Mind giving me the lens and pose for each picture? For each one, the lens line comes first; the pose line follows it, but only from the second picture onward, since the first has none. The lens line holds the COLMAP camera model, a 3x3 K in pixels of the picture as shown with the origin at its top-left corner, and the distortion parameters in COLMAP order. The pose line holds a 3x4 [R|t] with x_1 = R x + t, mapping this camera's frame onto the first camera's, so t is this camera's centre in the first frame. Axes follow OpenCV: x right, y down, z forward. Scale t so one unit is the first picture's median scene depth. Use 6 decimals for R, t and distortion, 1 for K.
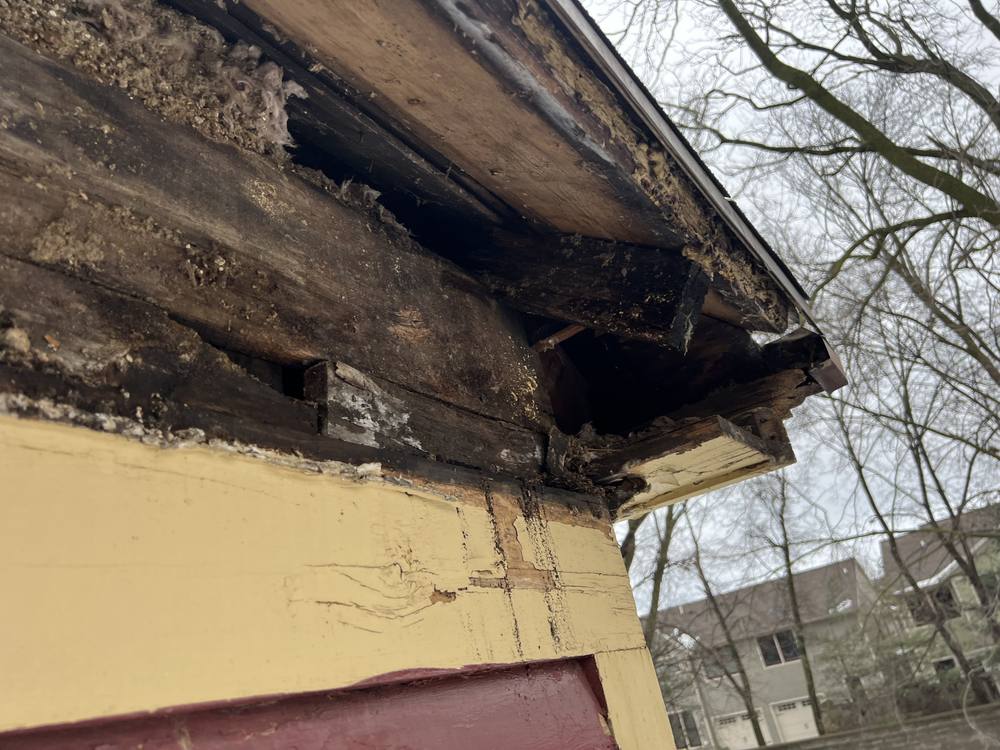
lens RADIAL K [[791.0, 0, 497.2], [0, 791.0, 376.0], [0, 0, 1]] dist [0.023047, -0.007448]
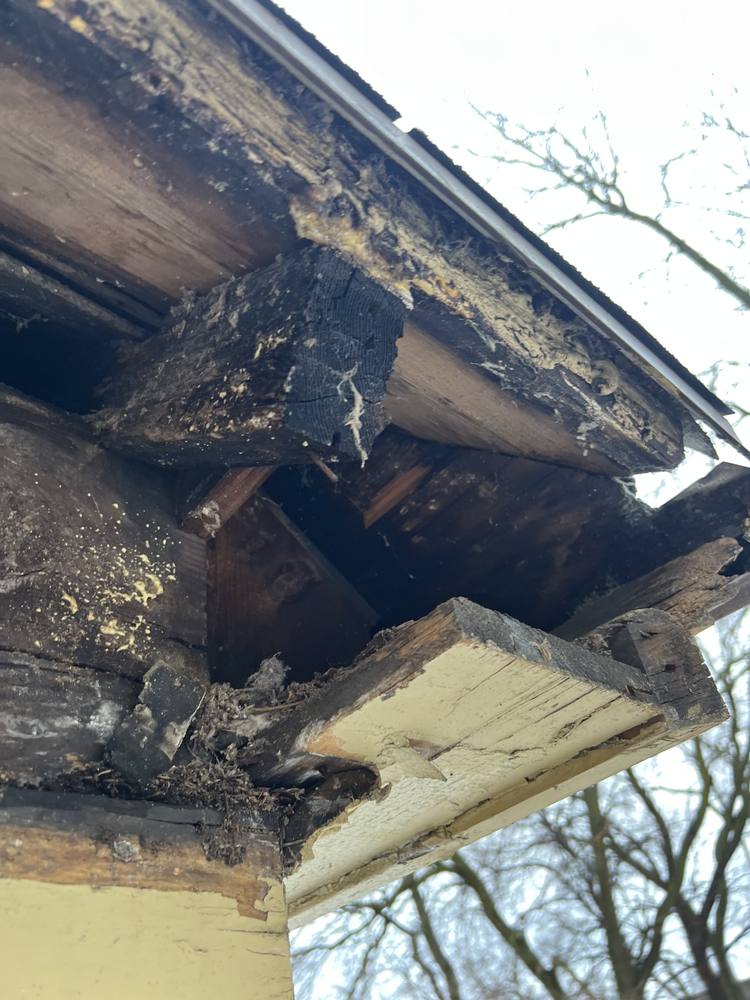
lens RADIAL K [[791.0, 0, 378.6], [0, 791.0, 496.8], [0, 0, 1]] dist [0.023047, -0.007448]
pose [[0.975082, -0.111850, -0.191585, 0.299297], [0.060380, 0.964801, -0.255954, 0.096020], [0.213470, 0.238009, 0.947514, 0.525992]]
